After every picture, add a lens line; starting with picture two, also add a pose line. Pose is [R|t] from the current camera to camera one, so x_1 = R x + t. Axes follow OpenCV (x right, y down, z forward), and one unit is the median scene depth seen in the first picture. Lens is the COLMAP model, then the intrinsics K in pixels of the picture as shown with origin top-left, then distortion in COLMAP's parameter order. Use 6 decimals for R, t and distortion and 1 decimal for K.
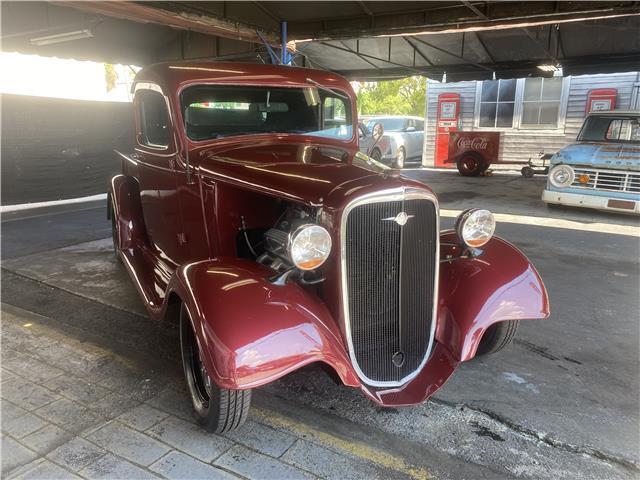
lens RADIAL K [[490.9, 0, 323.1], [0, 490.9, 243.6], [0, 0, 1]] dist [0.010200, 0.003115]
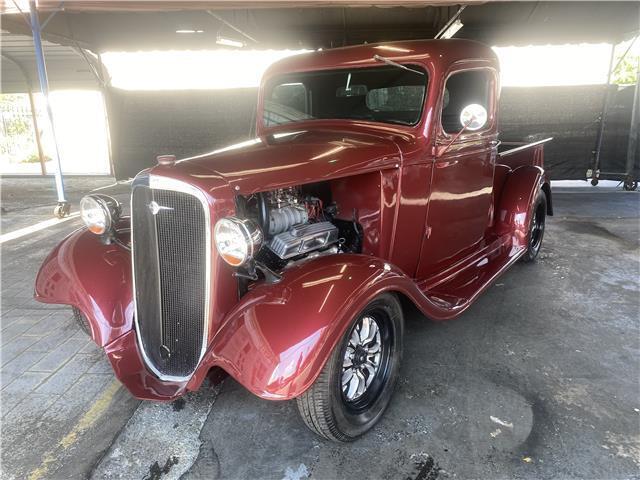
lens RADIAL K [[490.6, 0, 315.9], [0, 490.6, 241.2], [0, 0, 1]] dist [0.009235, 0.003692]
pose [[0.454844, 0.210808, -0.865261, 0.579326], [-0.190616, 0.972109, 0.136638, -0.092351], [0.869933, 0.102783, 0.482341, 0.407354]]
